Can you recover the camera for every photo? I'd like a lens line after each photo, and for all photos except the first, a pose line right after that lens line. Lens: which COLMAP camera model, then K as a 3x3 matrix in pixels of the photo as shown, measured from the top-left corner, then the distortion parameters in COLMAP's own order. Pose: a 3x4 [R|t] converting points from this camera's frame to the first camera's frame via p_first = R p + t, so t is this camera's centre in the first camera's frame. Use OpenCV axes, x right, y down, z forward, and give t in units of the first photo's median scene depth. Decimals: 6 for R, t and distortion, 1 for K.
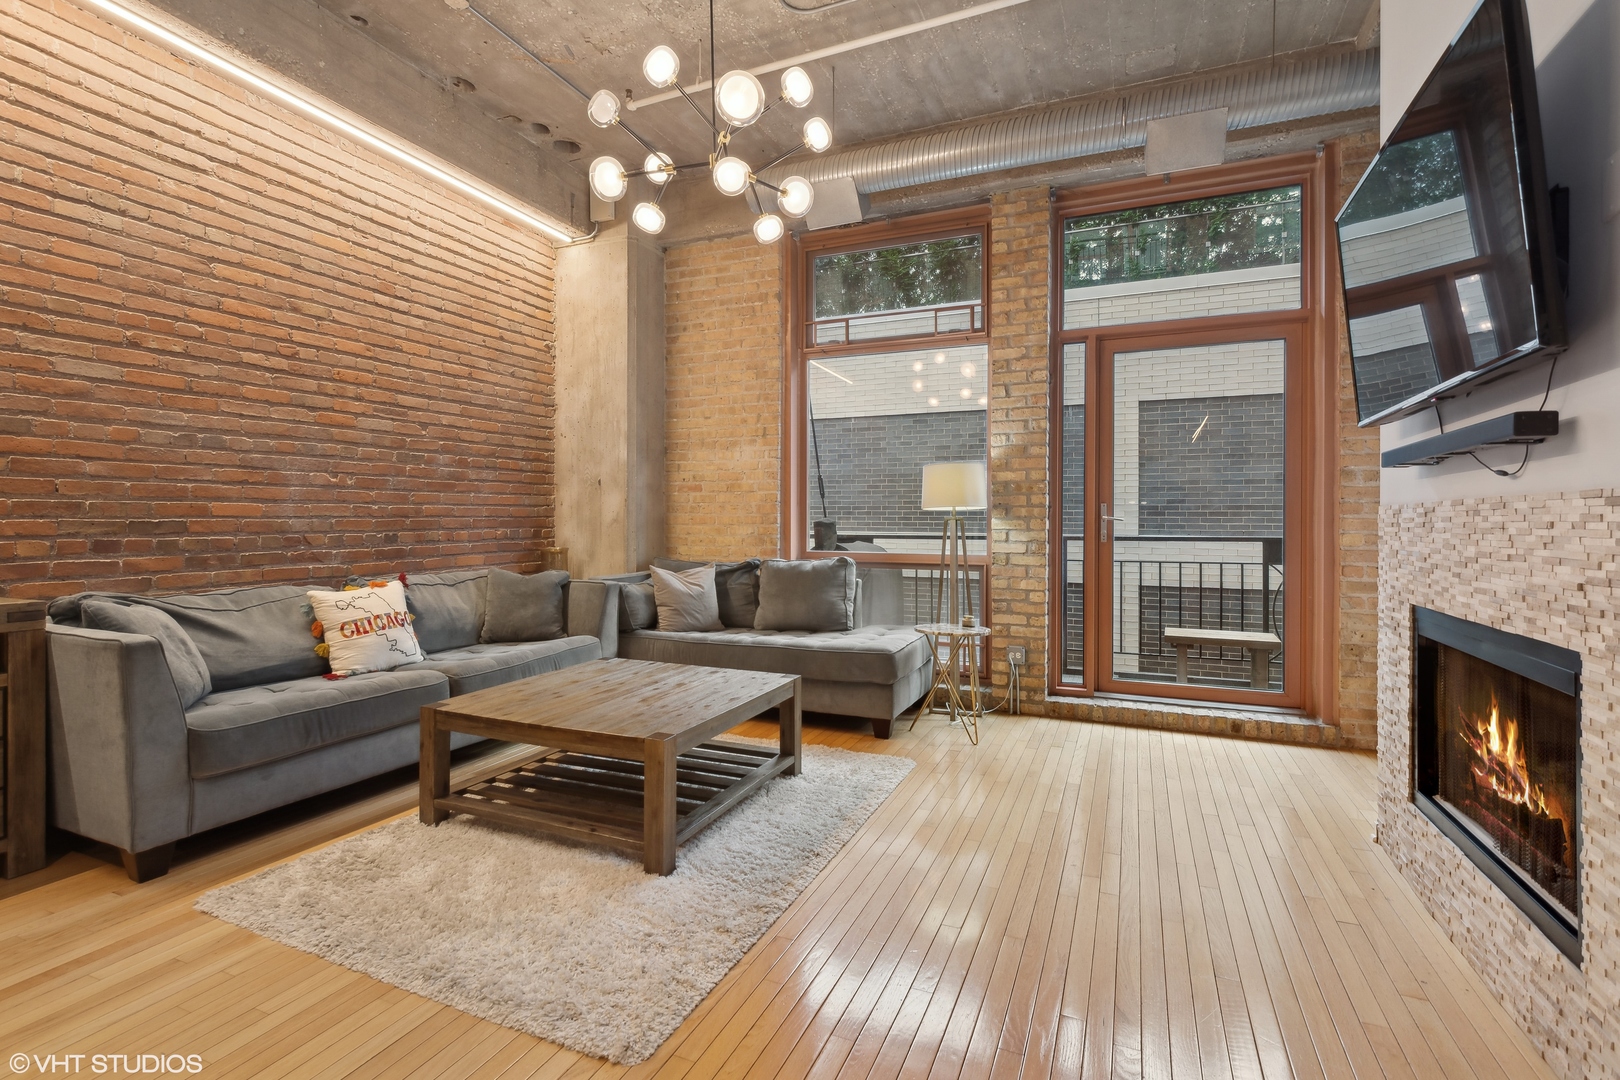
lens RADIAL K [[755.4, 0, 805.4], [0, 755.4, 520.7], [0, 0, 1]] dist [0.000424, 0.000745]
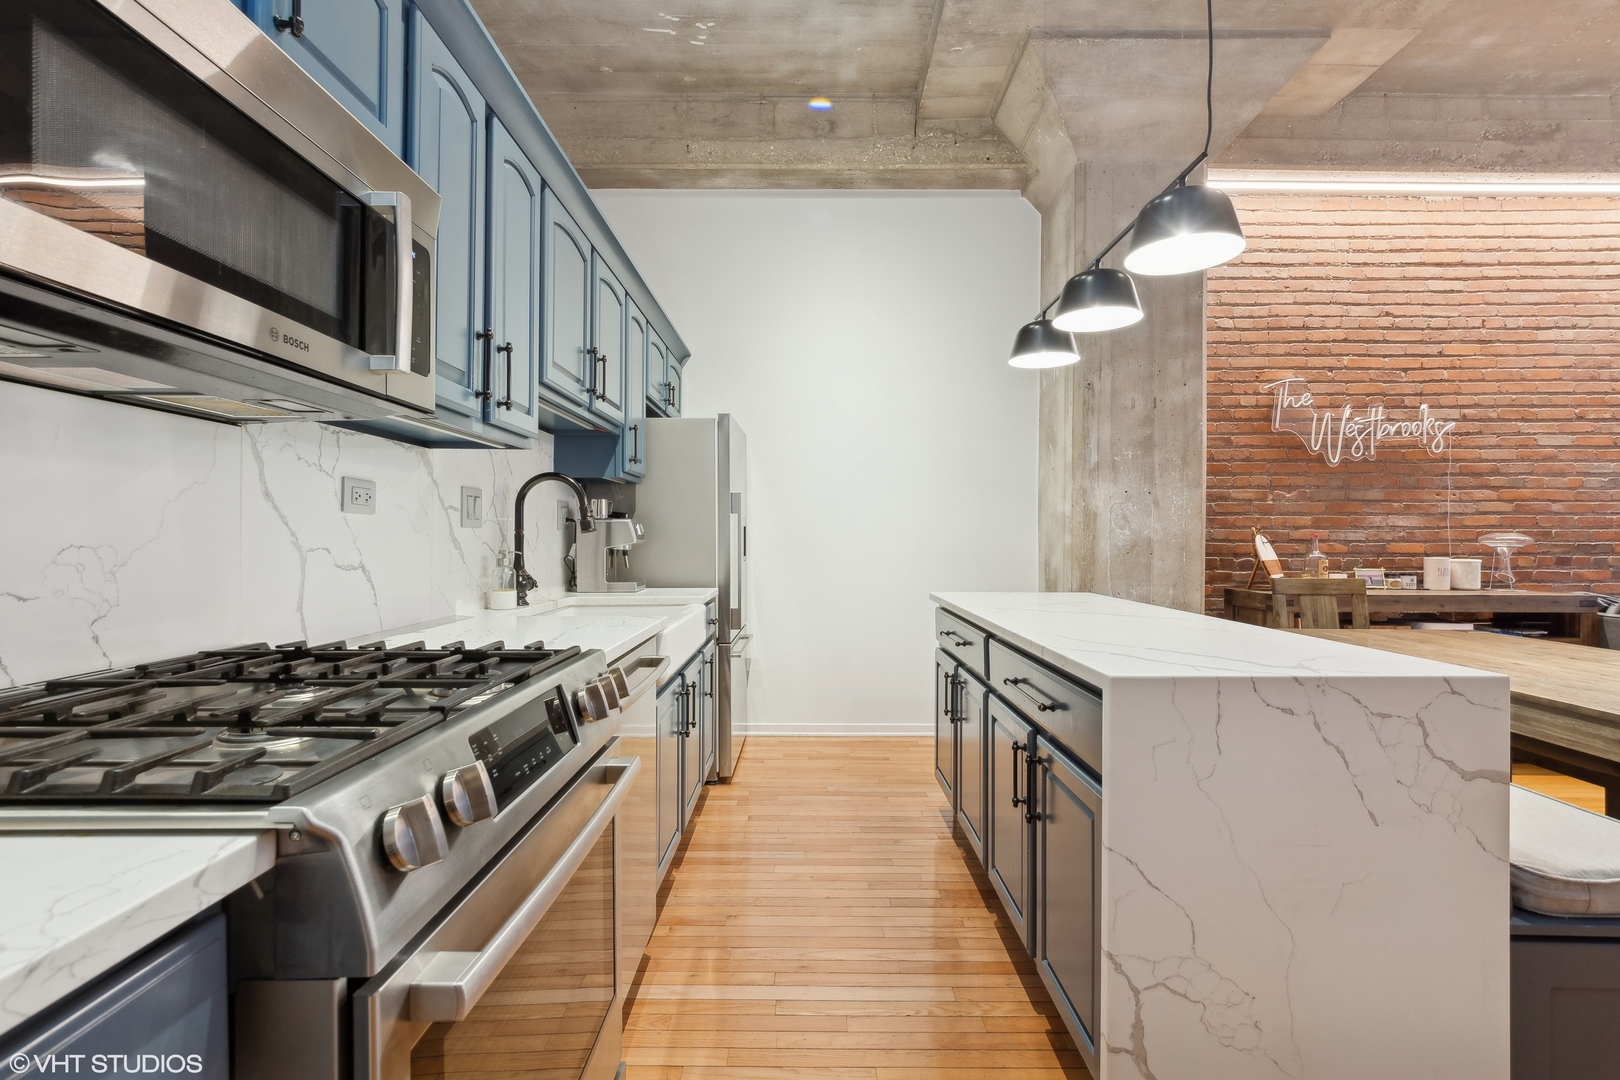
lens RADIAL K [[739.5, 0, 810.0], [0, 739.5, 540.0], [0, 0, 1]] dist [-0.006848, 0.003917]
pose [[0.398446, 0.001800, -0.917190, -0.154279], [-0.004412, 0.999990, 0.000046, -0.000177], [0.917181, 0.004028, 0.398450, -0.660508]]
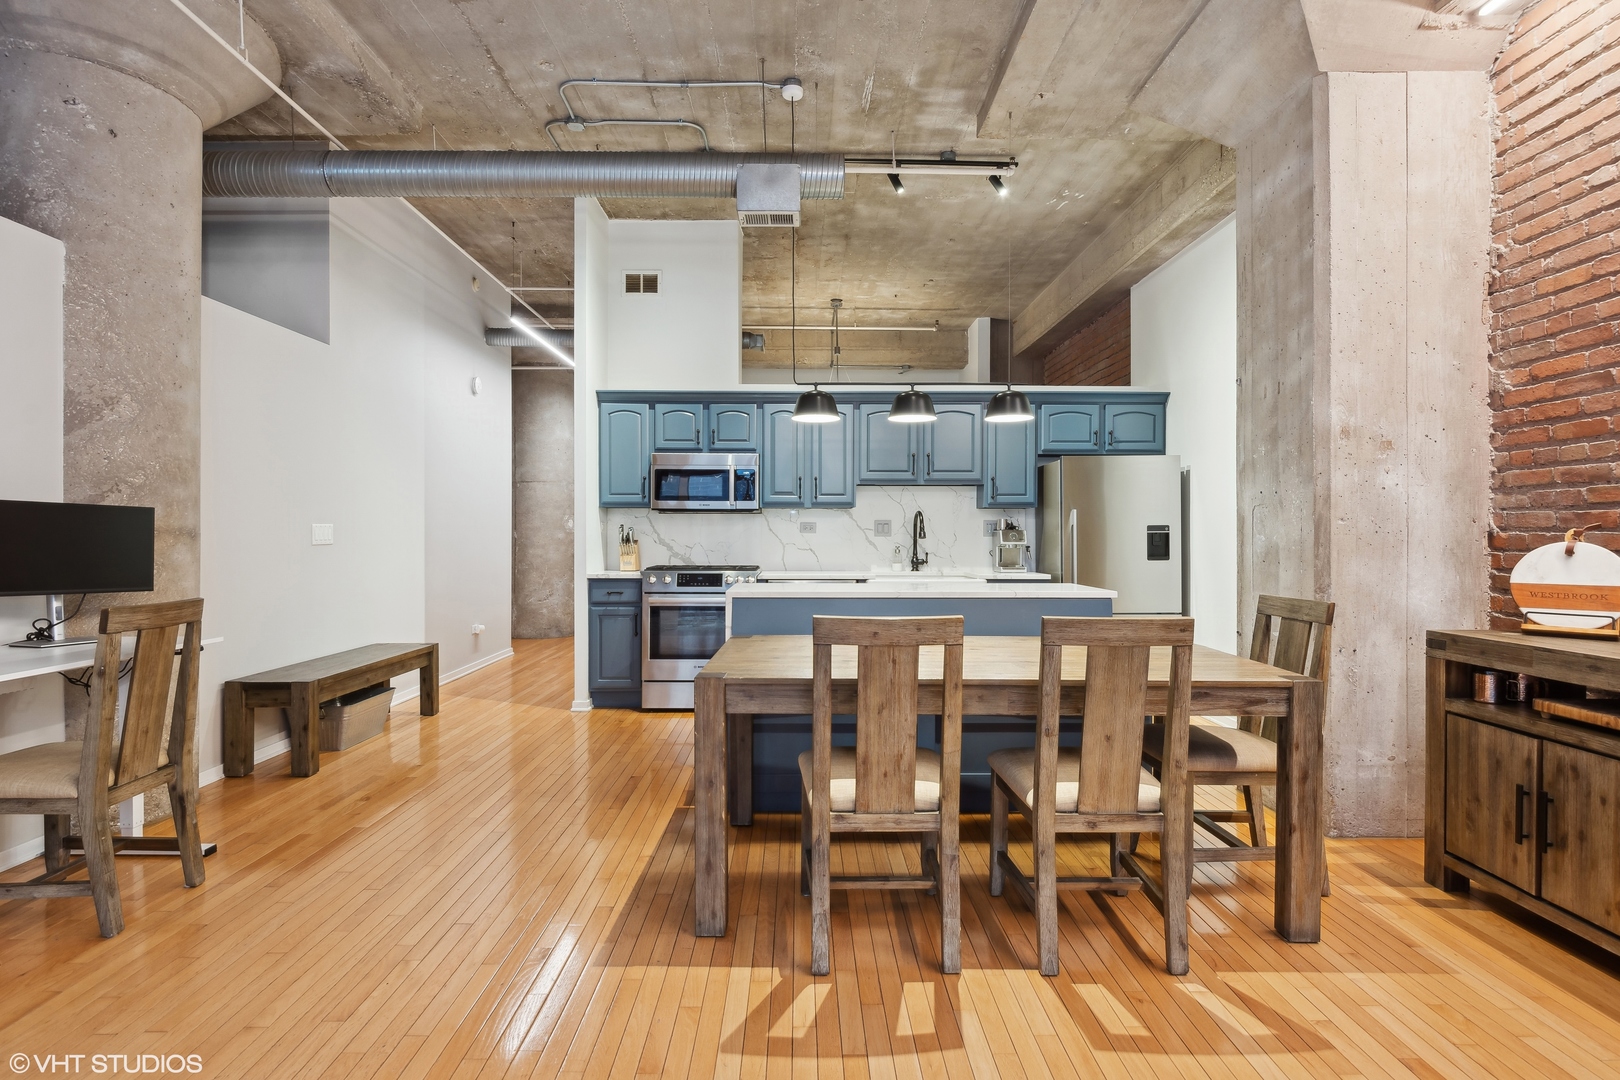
lens RADIAL K [[835.6, 0, 805.3], [0, 835.6, 541.1], [0, 0, 1]] dist [-0.004626, -0.002085]
pose [[-0.912739, -0.000269, -0.408544, -0.003616], [-0.004551, 0.999944, 0.009509, -0.013781], [0.408519, 0.010538, -0.912689, 0.660322]]
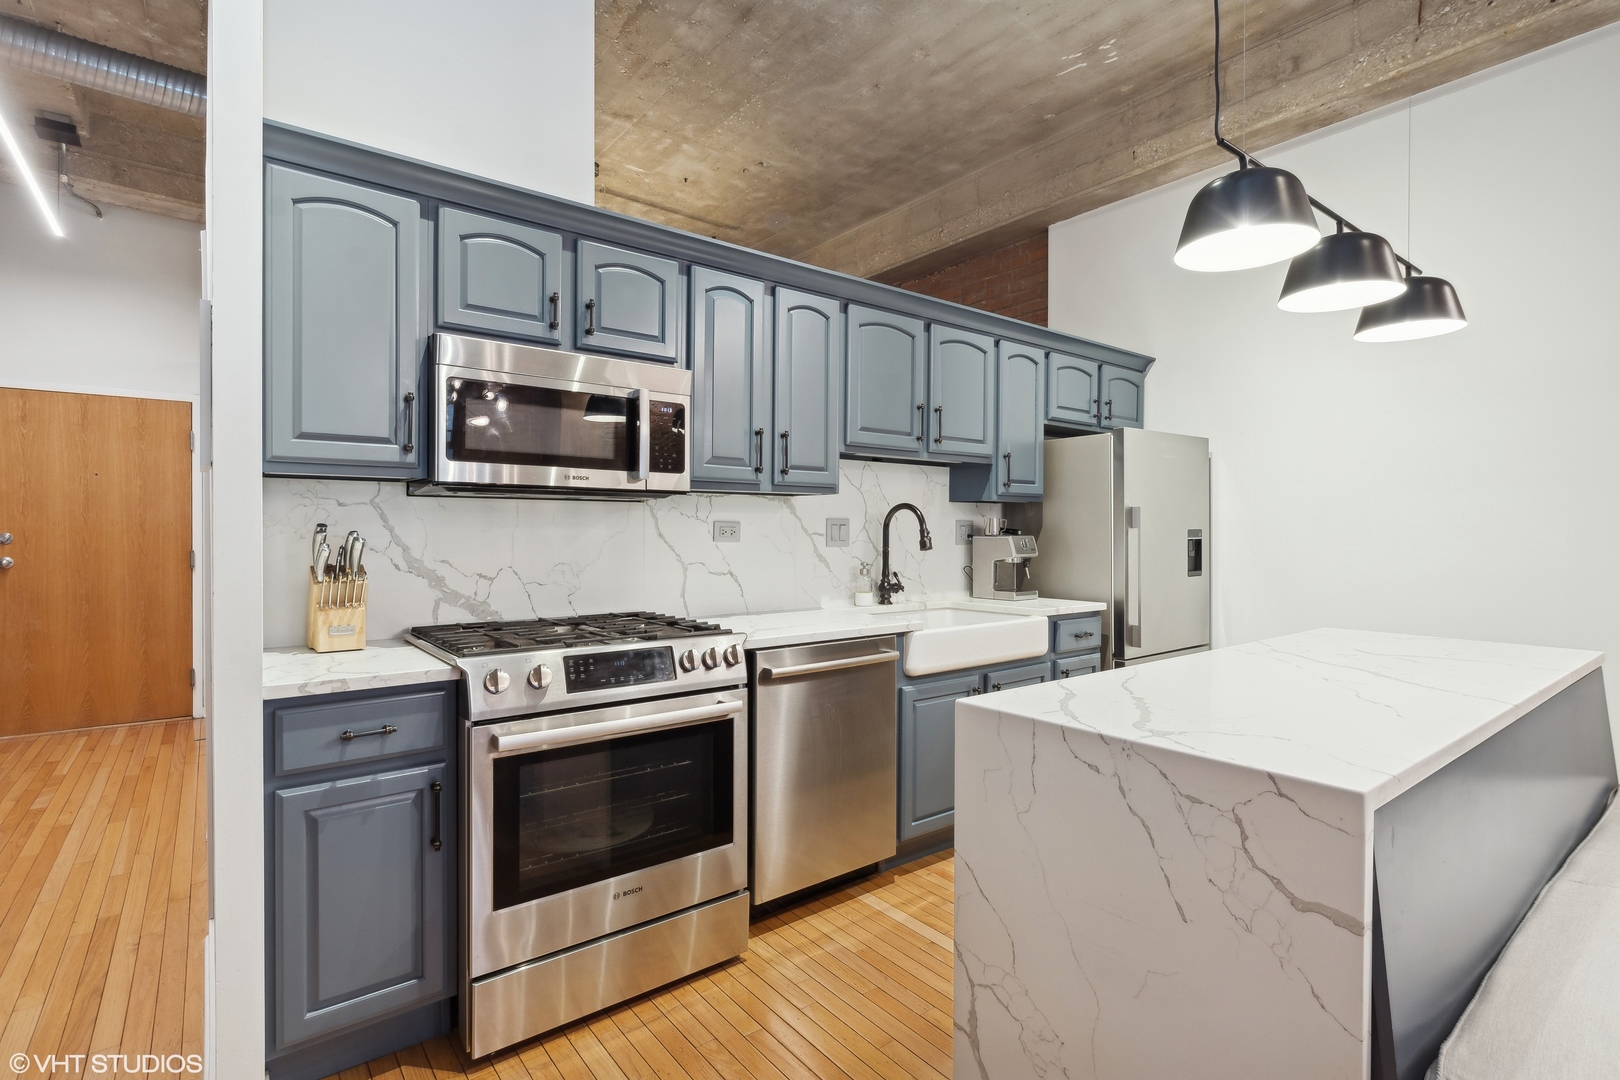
lens RADIAL K [[774.6, 0, 809.5], [0, 774.6, 536.9], [0, 0, 1]] dist [-0.003141, 0.000476]
pose [[-0.478875, 0.004377, -0.877872, -0.026973], [-0.006427, 0.999943, 0.008491, -0.025252], [0.877859, 0.009708, -0.478820, -0.309508]]
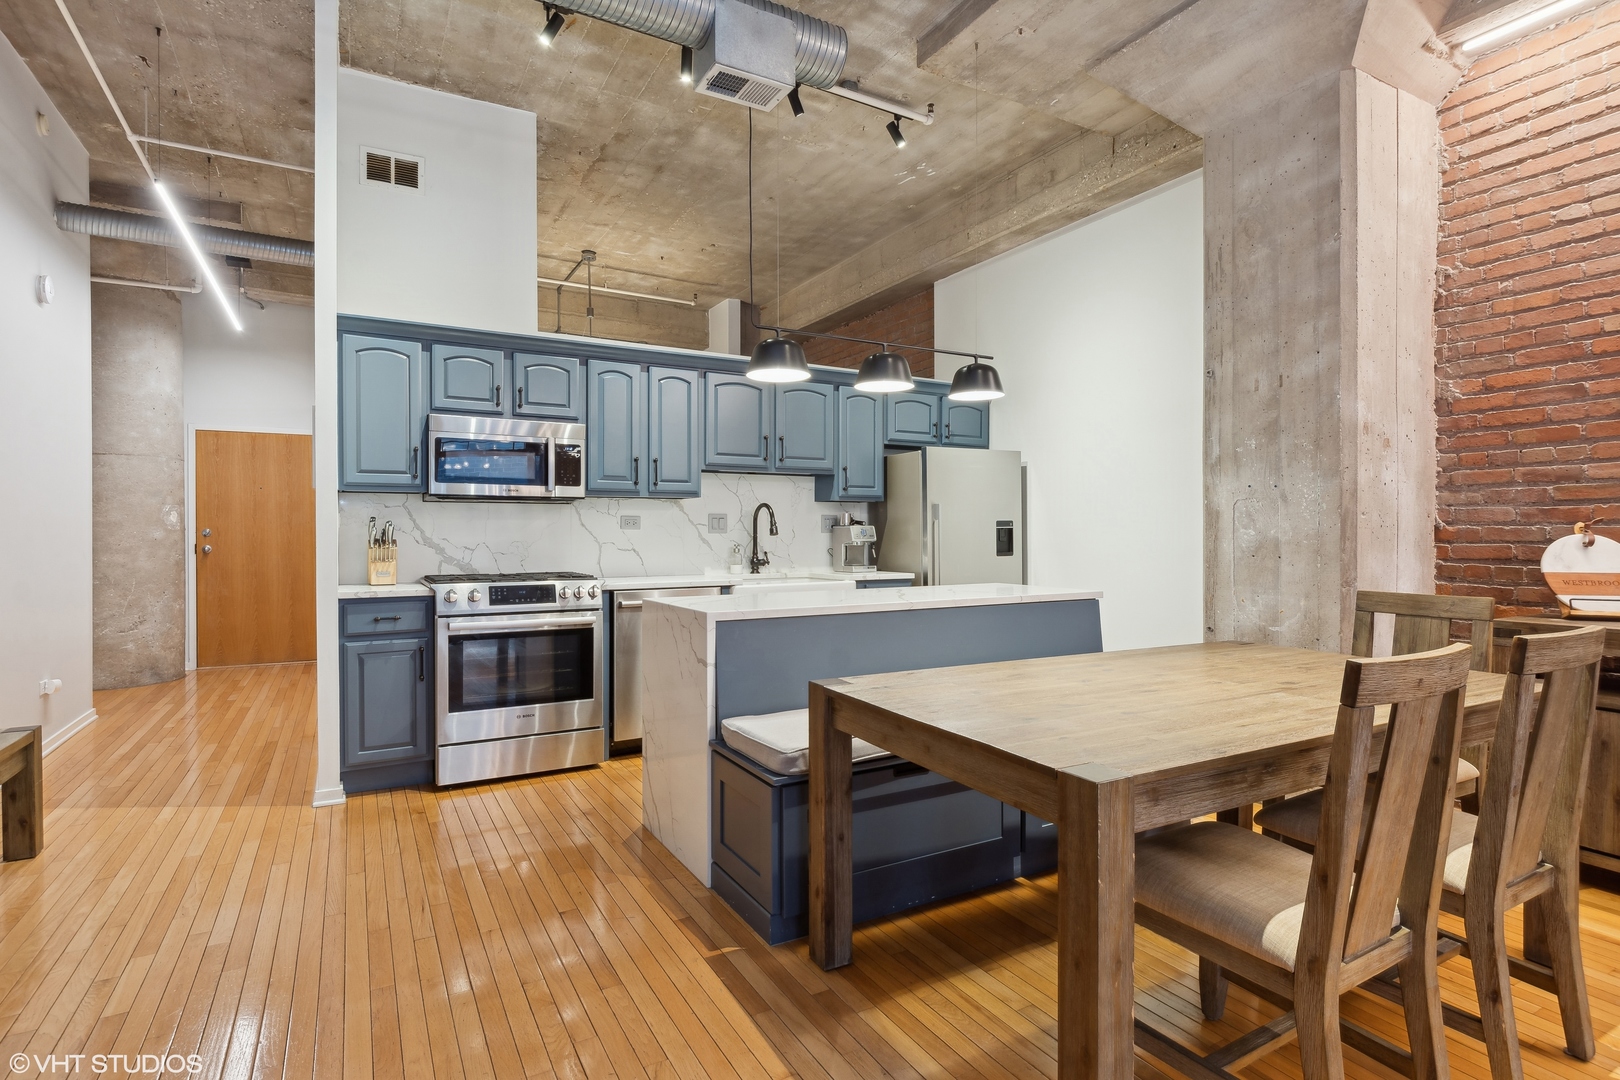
lens RADIAL K [[808.9, 0, 810.0], [0, 808.9, 540.0], [0, 0, 1]] dist [-0.003734, -0.001193]
pose [[-0.598845, 0.006242, -0.800841, 0.151973], [-0.001791, 0.999957, 0.009133, -0.009639], [0.800863, 0.006904, -0.598808, 0.182191]]
